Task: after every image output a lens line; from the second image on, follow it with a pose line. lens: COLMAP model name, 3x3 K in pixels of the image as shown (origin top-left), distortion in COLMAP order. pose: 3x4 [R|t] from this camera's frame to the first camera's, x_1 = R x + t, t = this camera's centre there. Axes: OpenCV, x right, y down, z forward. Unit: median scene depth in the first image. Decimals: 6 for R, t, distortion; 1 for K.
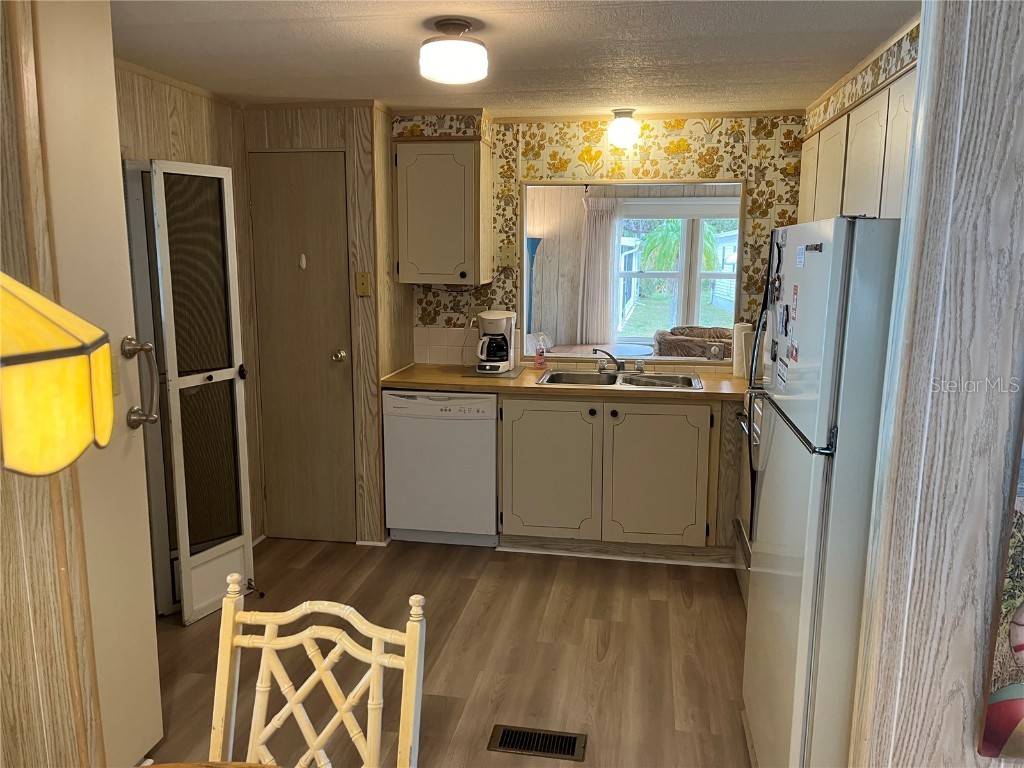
lens RADIAL K [[793.9, 0, 518.9], [0, 793.9, 387.4], [0, 0, 1]] dist [0.067387, -0.100861]
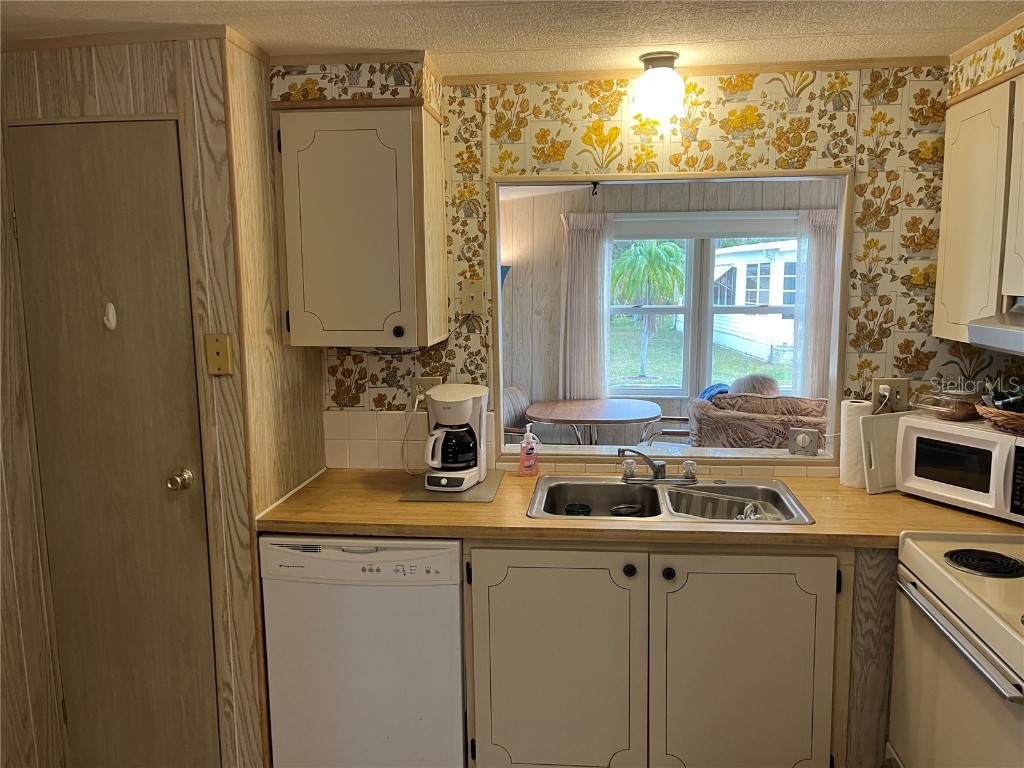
lens RADIAL K [[771.7, 0, 524.7], [0, 771.7, 384.2], [0, 0, 1]] dist [0.076055, -0.107159]
pose [[0.997686, -0.024559, 0.063404, -0.013542], [0.026487, 0.999206, -0.029750, -0.081987], [-0.062623, 0.031360, 0.997544, 0.415332]]
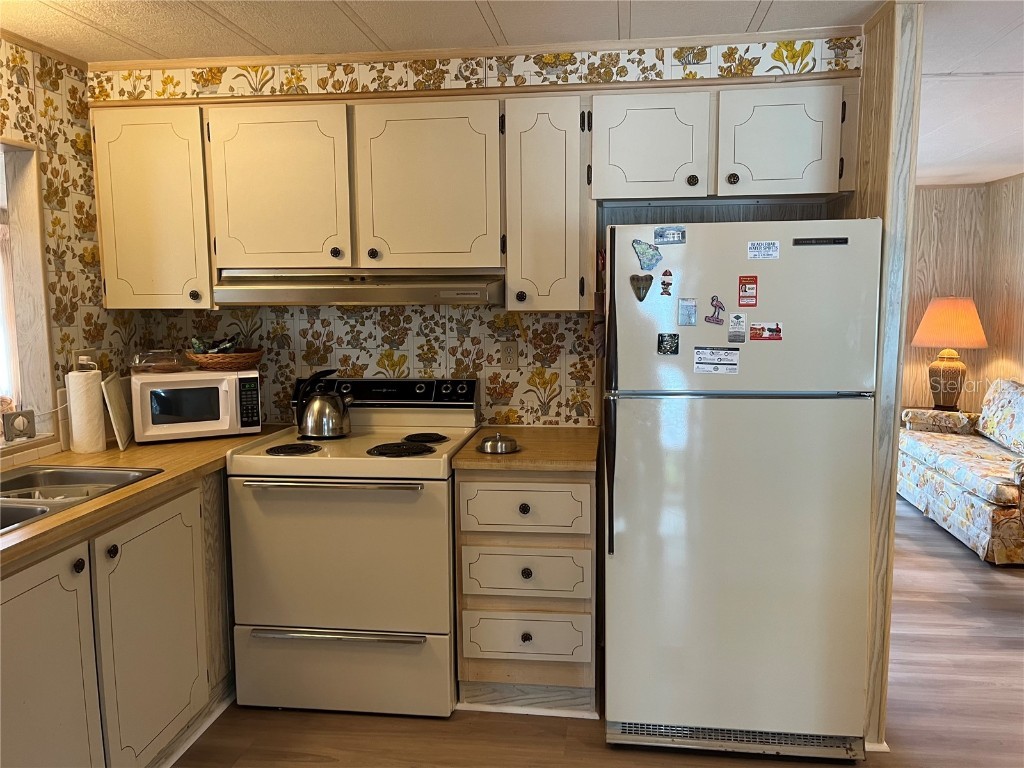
lens RADIAL K [[771.7, 0, 524.7], [0, 771.7, 384.2], [0, 0, 1]] dist [0.076055, -0.107159]
pose [[-0.043482, -0.123457, 0.991397, -0.367853], [0.178626, 0.975384, 0.129298, -0.087489], [-0.982956, 0.182711, -0.020359, 0.666163]]
